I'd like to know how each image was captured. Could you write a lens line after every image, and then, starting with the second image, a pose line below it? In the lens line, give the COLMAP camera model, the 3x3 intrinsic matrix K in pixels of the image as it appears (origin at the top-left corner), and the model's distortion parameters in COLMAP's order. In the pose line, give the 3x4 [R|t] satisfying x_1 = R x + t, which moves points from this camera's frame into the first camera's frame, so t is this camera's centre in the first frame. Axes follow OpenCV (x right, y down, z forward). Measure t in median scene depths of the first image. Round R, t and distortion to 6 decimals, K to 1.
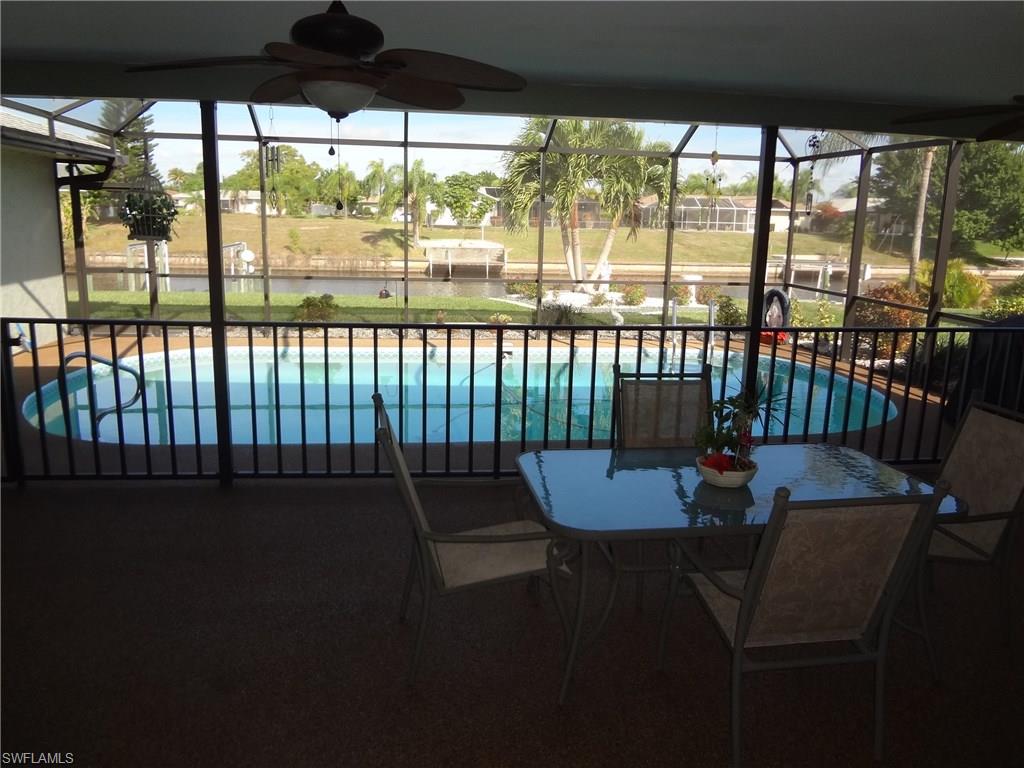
lens RADIAL K [[769.6, 0, 512.0], [0, 769.6, 384.0], [0, 0, 1]] dist [-0.014422, -0.024573]
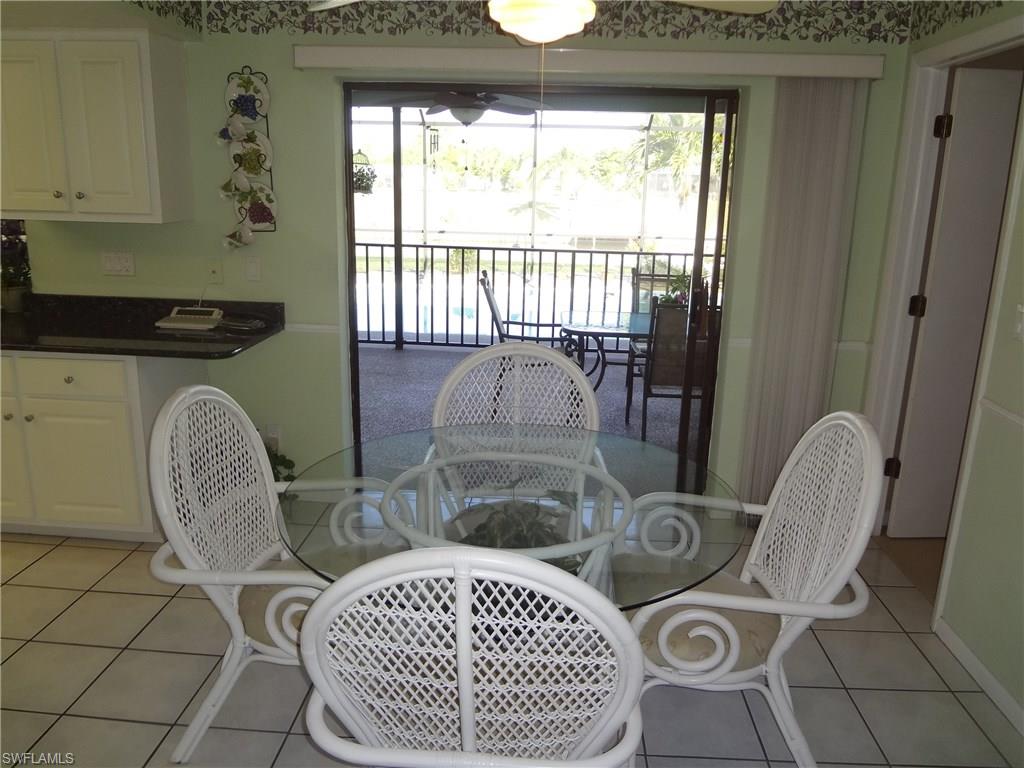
lens RADIAL K [[769.6, 0, 512.0], [0, 769.6, 384.0], [0, 0, 1]] dist [-0.014422, -0.024573]
pose [[0.981464, 0.045215, -0.186237, 0.137032], [-0.039303, 0.998603, 0.035321, 0.121066], [0.187574, -0.027347, 0.981870, -0.455947]]
